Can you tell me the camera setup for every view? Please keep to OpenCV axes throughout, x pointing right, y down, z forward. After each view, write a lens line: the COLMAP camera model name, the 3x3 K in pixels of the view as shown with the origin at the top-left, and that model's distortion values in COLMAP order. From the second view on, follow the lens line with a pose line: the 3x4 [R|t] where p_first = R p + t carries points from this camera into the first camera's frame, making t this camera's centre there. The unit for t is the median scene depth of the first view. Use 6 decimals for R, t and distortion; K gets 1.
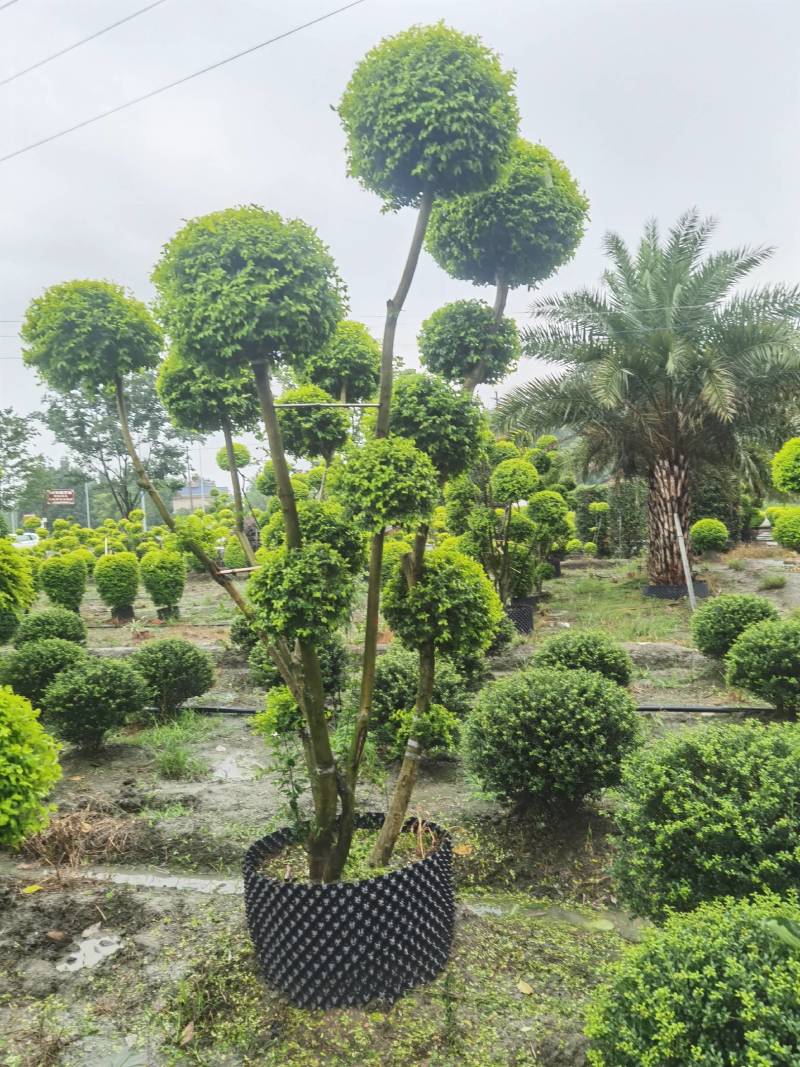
lens RADIAL K [[818.2, 0, 400.0], [0, 818.2, 533.5], [0, 0, 1]] dist [0.041585, -0.044521]
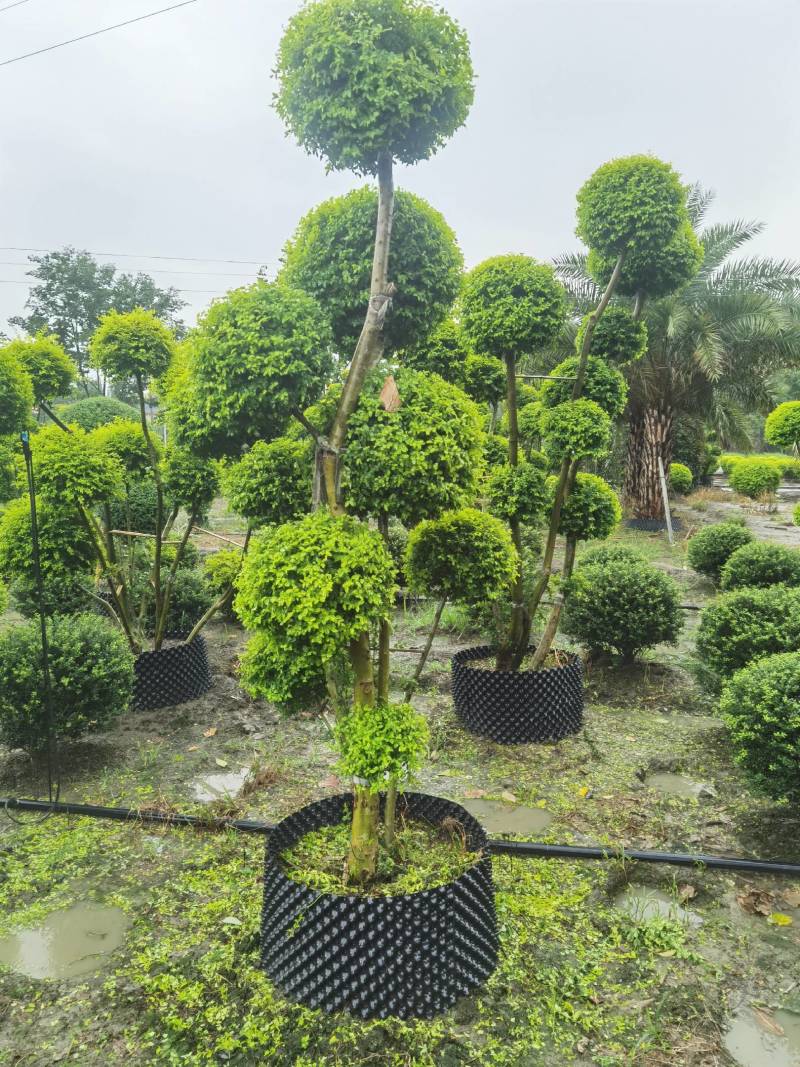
lens RADIAL K [[829.8, 0, 400.0], [0, 829.8, 533.5], [0, 0, 1]] dist [-0.023124, 0.112824]
pose [[0.996337, 0.049502, 0.069734, -0.349030], [-0.055216, 0.995055, 0.082559, 0.021979], [-0.065302, -0.086107, 0.994143, -0.458992]]
